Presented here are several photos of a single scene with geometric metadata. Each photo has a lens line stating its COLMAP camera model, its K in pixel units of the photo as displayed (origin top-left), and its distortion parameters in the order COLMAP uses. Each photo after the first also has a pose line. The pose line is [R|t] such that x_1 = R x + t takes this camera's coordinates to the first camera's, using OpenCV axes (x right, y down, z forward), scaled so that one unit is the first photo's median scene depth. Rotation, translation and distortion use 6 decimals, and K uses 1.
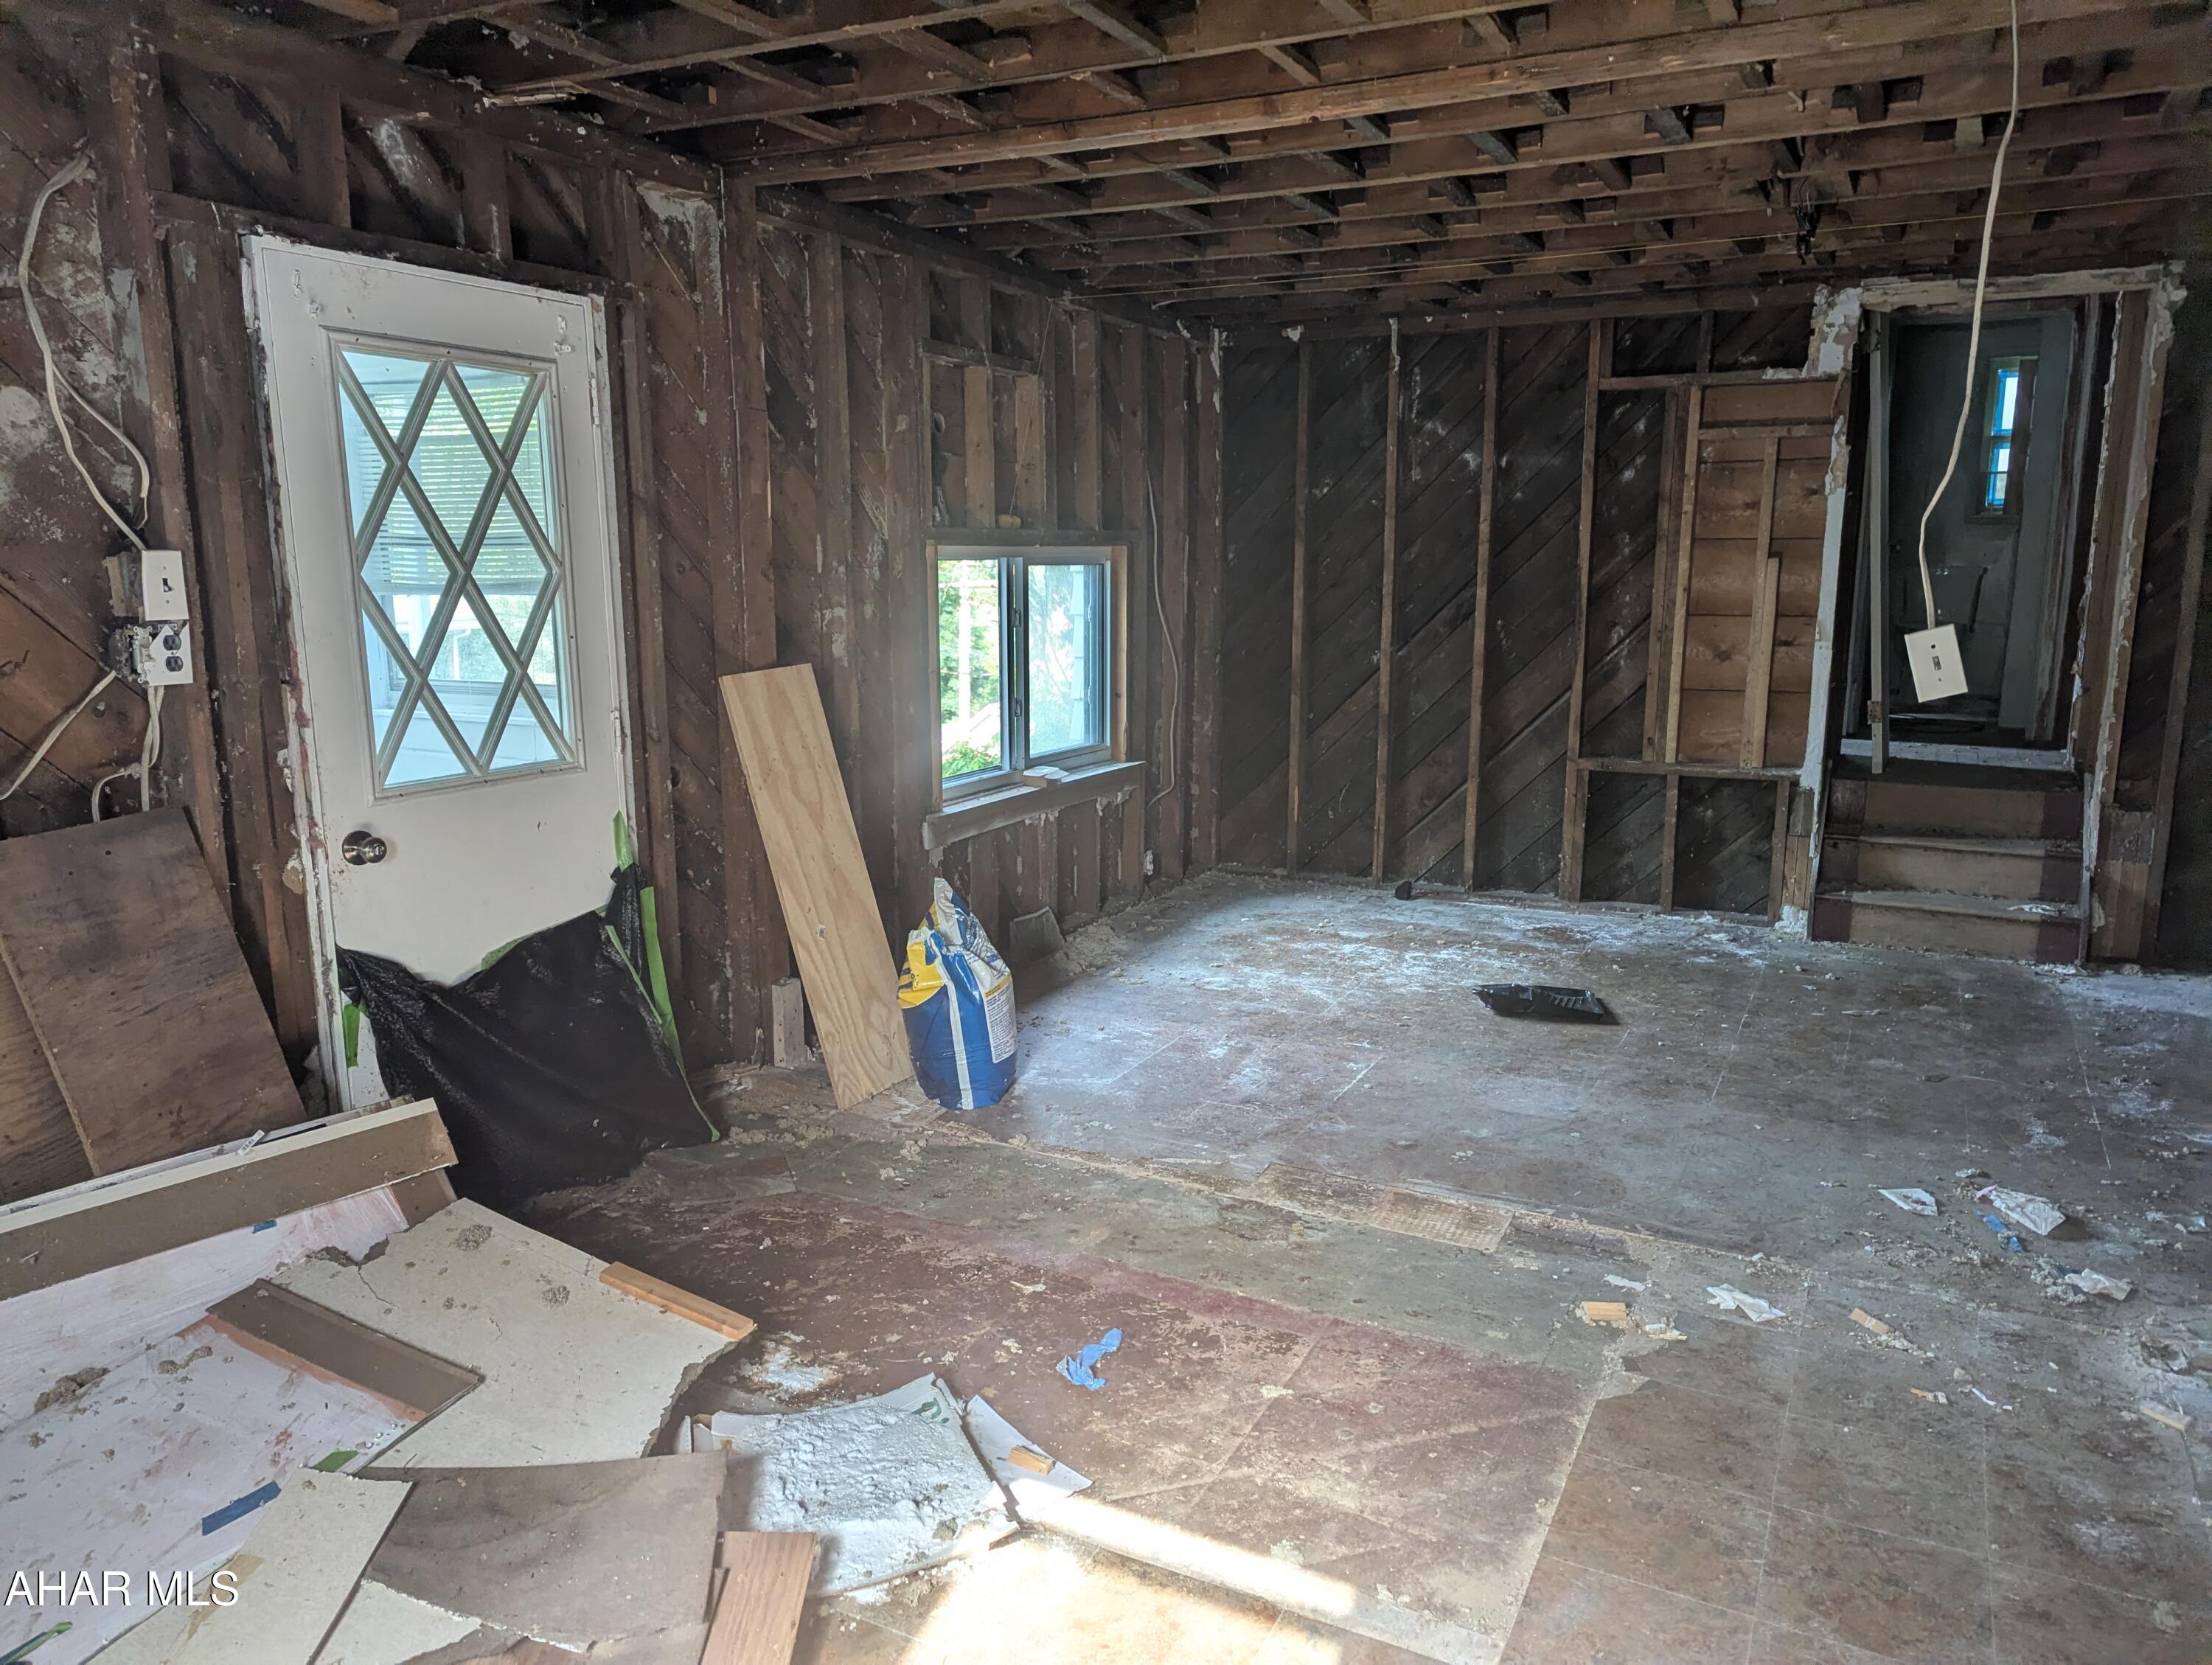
lens RADIAL K [[1565.6, 0, 1085.2], [0, 1565.6, 847.8], [0, 0, 1]] dist [0.044430, -0.038214]
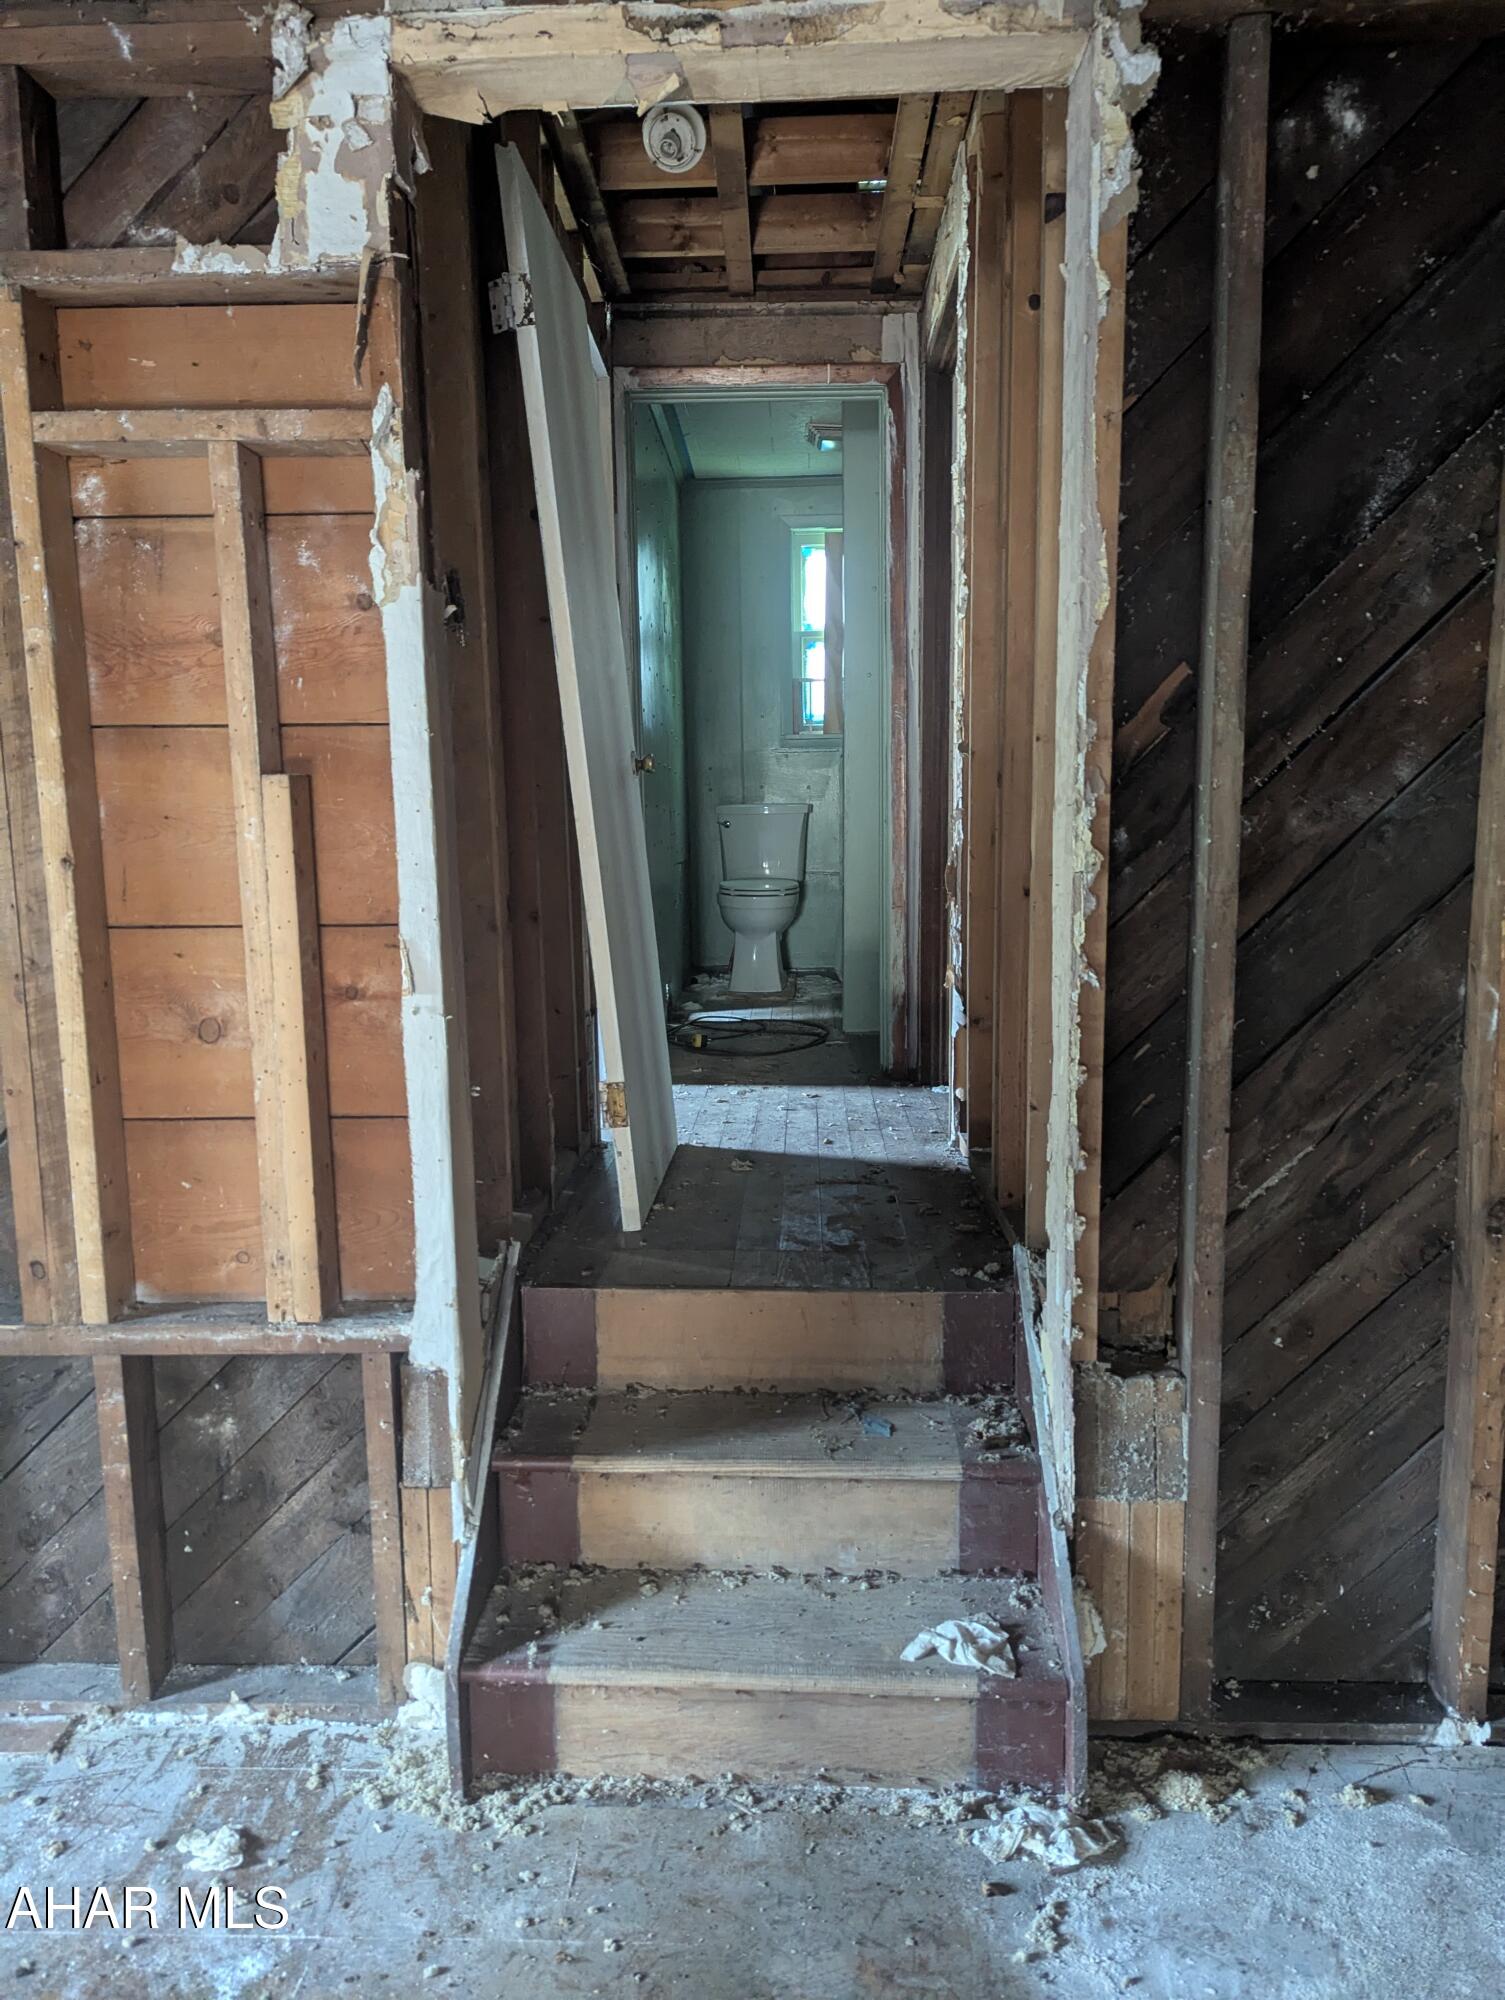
lens RADIAL K [[1406.4, 0, 759.5], [0, 1406.4, 995.9], [0, 0, 1]] dist [0.008605, -0.000461]
pose [[0.894657, -0.073994, 0.440583, 0.506304], [0.093383, 0.995377, -0.022458, -0.148684], [-0.436884, 0.061235, 0.897431, 0.856589]]
